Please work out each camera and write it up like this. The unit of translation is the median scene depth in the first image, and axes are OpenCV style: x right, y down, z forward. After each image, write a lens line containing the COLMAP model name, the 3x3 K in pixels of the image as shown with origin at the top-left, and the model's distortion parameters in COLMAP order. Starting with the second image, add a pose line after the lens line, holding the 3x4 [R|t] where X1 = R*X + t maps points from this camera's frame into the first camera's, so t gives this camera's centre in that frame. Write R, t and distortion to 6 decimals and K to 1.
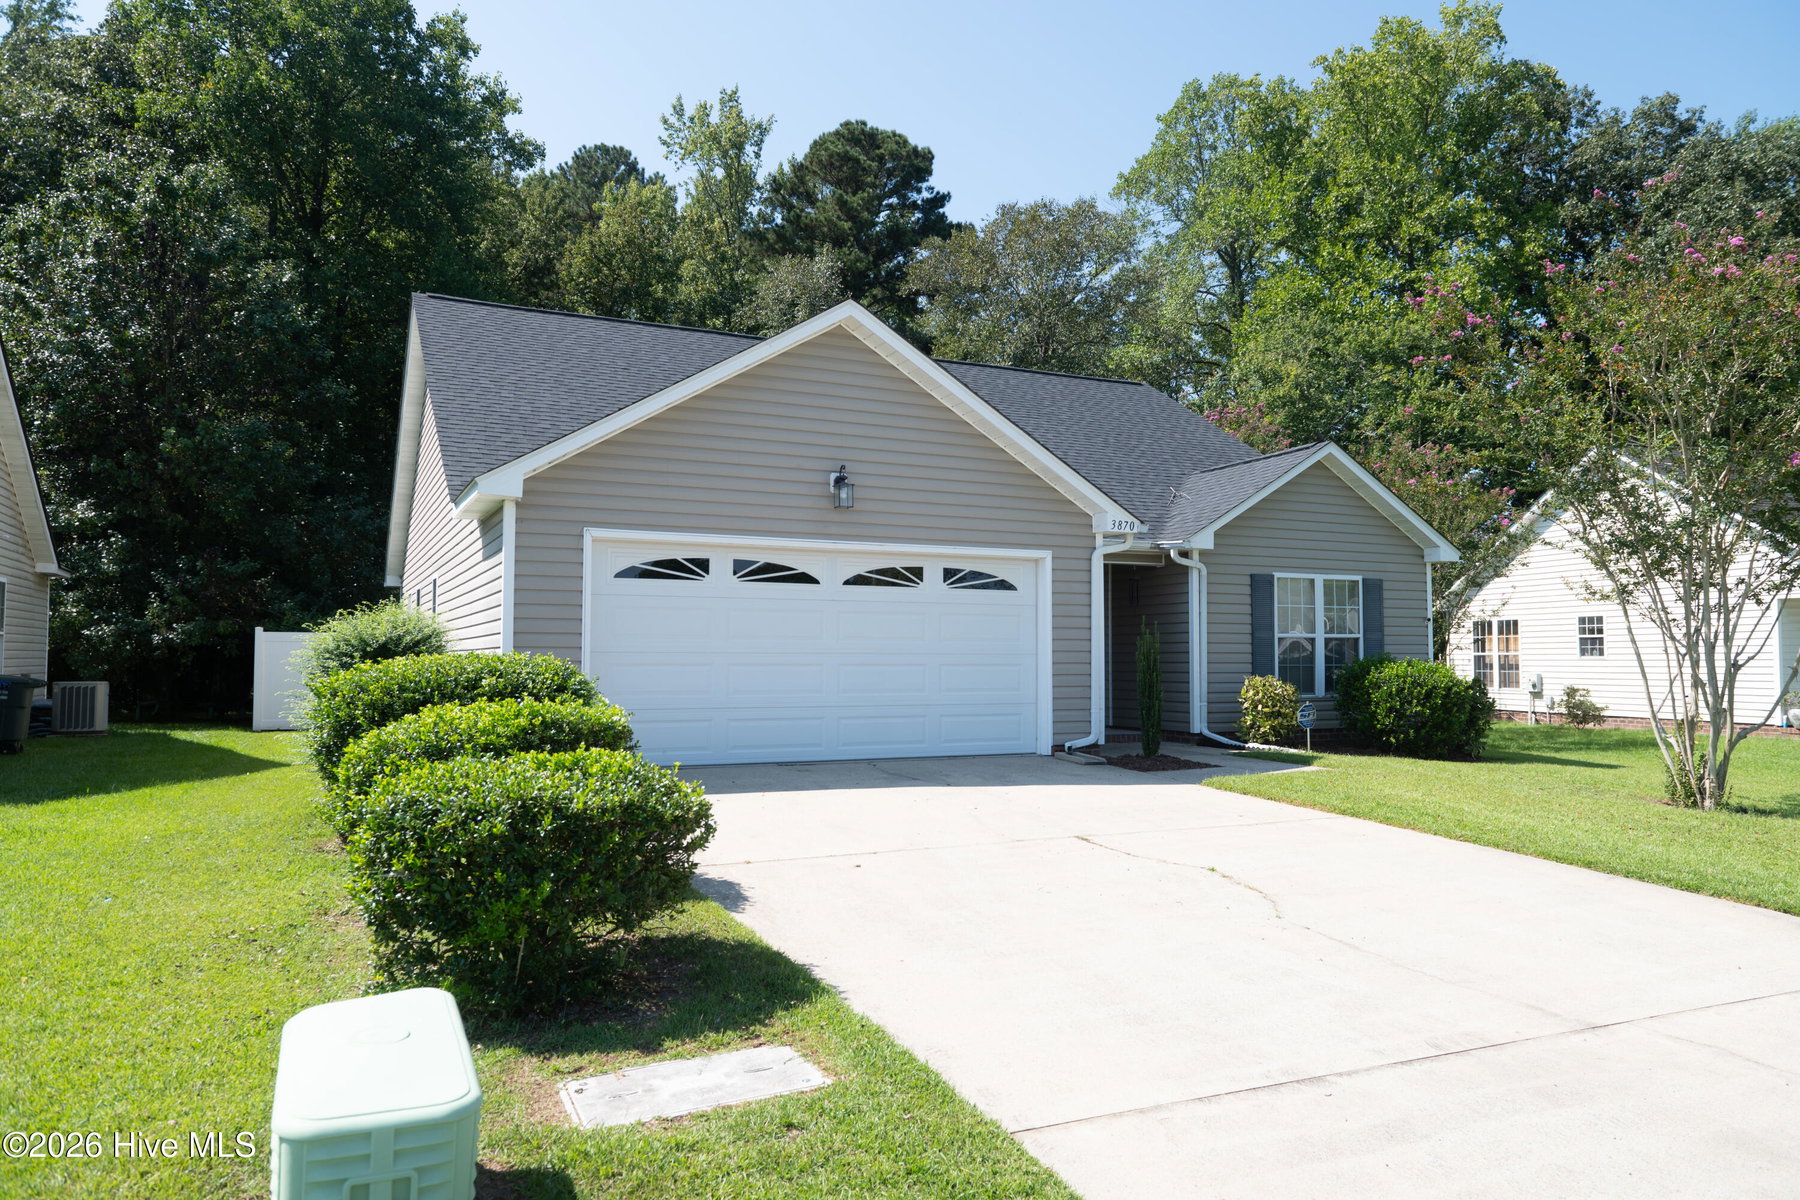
lens RADIAL K [[1222.2, 0, 899.1], [0, 1222.2, 608.1], [0, 0, 1]] dist [0.000510, 0.000544]
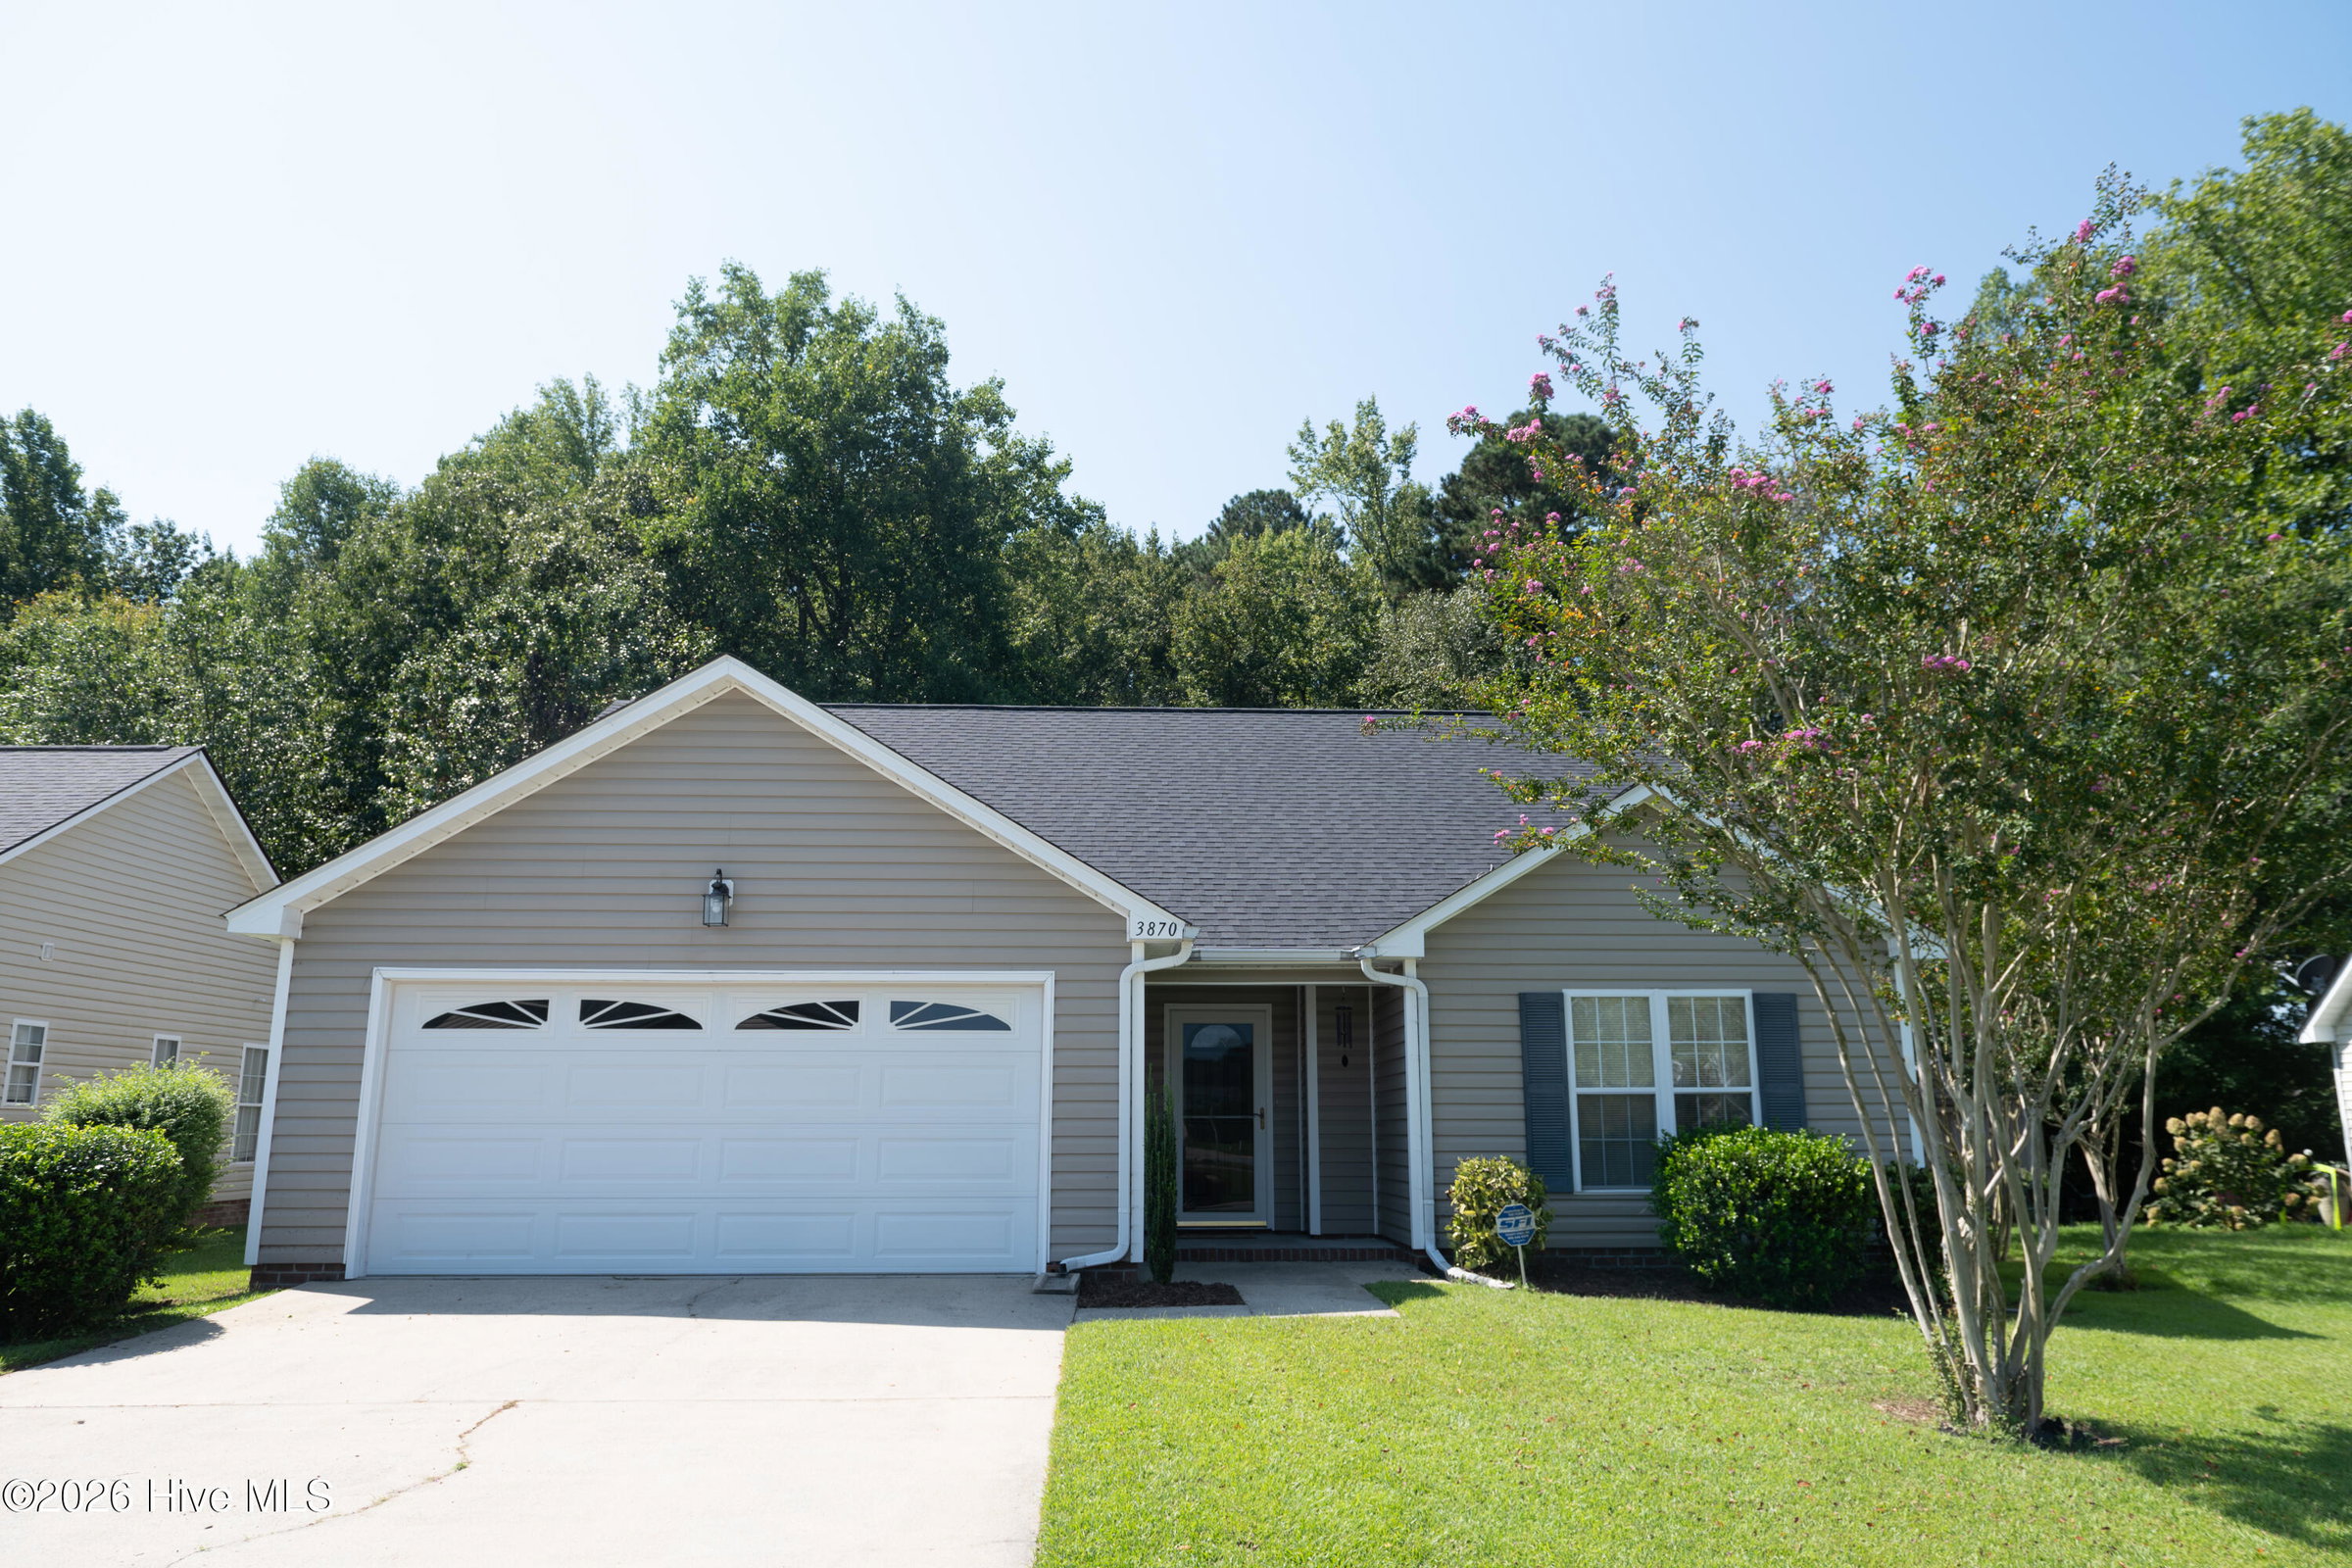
lens RADIAL K [[1597.0, 0, 1174.8], [0, 1597.0, 794.5], [0, 0, 1]] dist [0.000510, 0.000544]
pose [[0.919163, -0.083736, -0.384874, 0.536652], [0.018975, 0.985420, -0.169079, 0.008780], [0.393420, 0.148108, 0.907350, 0.189033]]
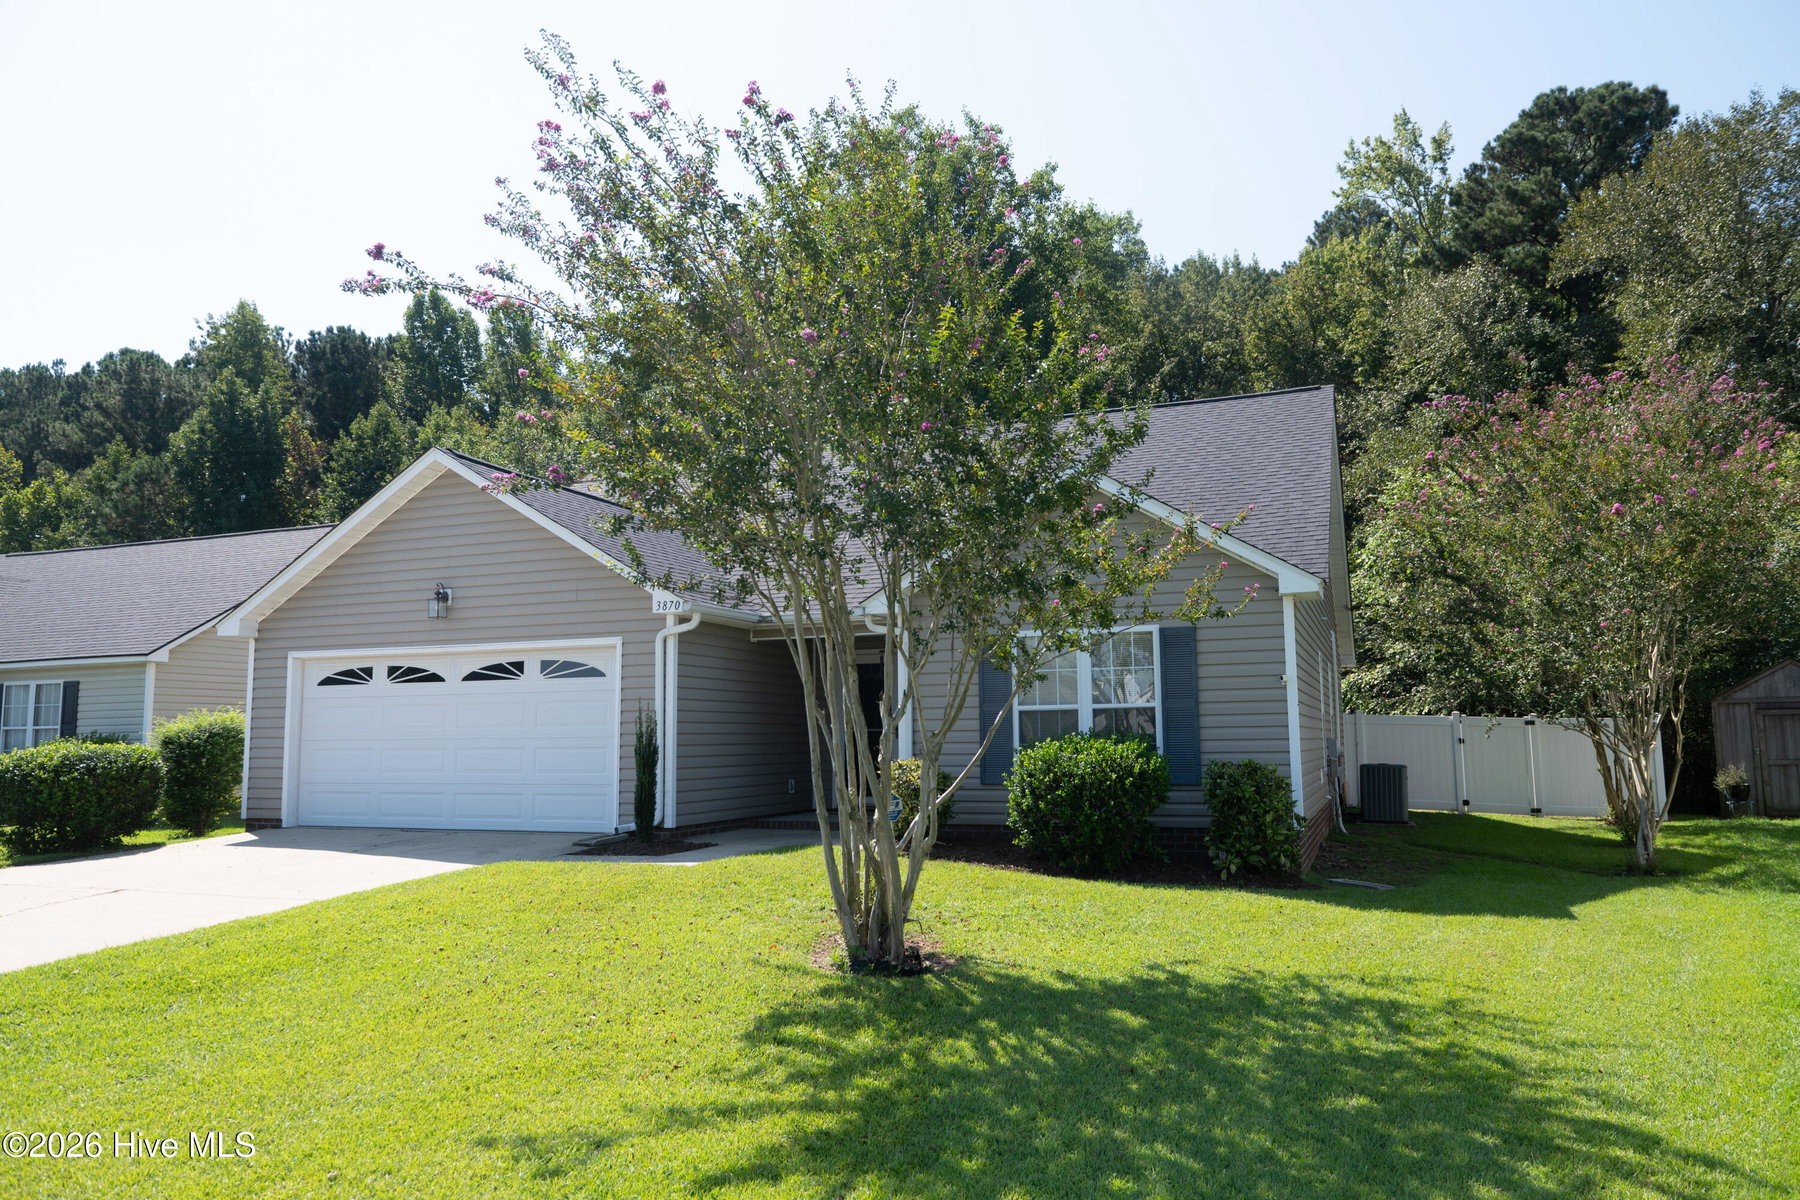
lens RADIAL K [[1222.2, 0, 899.1], [0, 1222.2, 608.1], [0, 0, 1]] dist [0.000510, 0.000544]
pose [[0.679466, -0.087480, -0.728473, 1.026828], [0.041526, 0.995860, -0.080858, 0.022127], [0.732531, 0.024690, 0.680286, 0.461016]]
